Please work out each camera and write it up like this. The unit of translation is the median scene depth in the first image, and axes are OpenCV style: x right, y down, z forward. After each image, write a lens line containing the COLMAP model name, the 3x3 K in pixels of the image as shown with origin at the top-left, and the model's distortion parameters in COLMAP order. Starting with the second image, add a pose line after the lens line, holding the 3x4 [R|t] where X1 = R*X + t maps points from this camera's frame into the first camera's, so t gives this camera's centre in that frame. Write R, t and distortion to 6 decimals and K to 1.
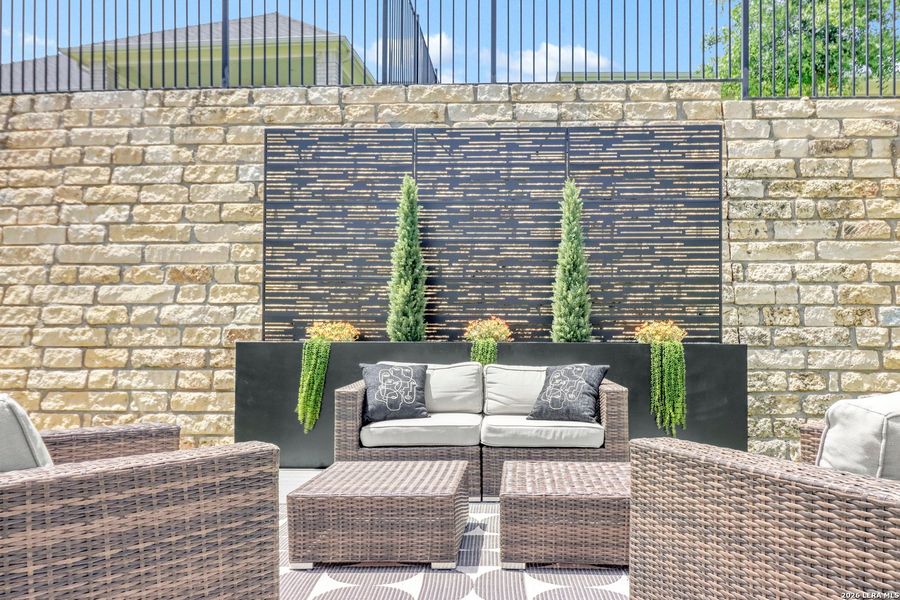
lens RADIAL K [[428.3, 0, 455.4], [0, 428.3, 307.8], [0, 0, 1]] dist [0.002095, -0.003402]
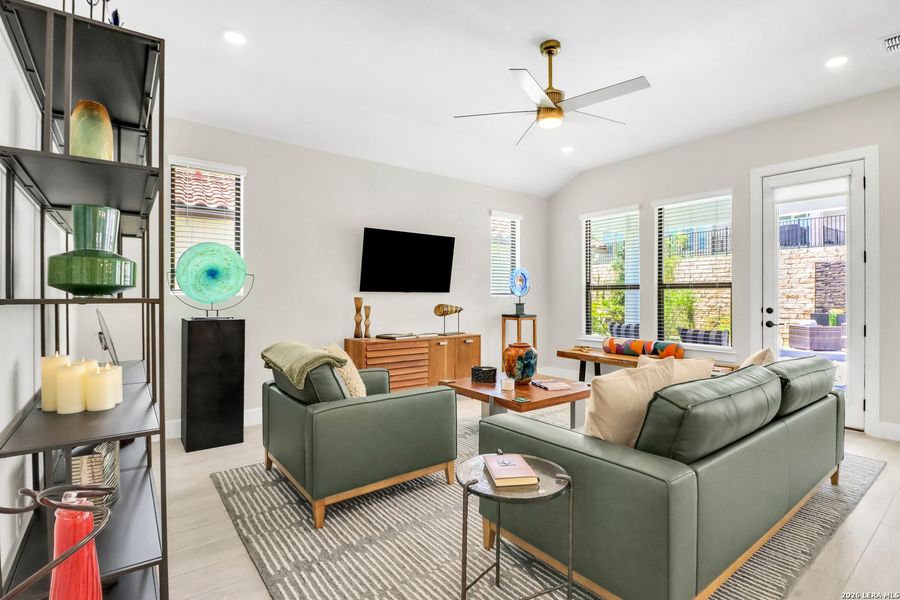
lens RADIAL K [[428.3, 0, 451.6], [0, 428.3, 295.9], [0, 0, 1]] dist [0.002095, -0.003402]
pose [[0.630832, -0.001644, -0.775918, 0.525482], [-0.004812, 0.999970, -0.006030, -0.040261], [0.775905, 0.007538, 0.630805, -4.180477]]
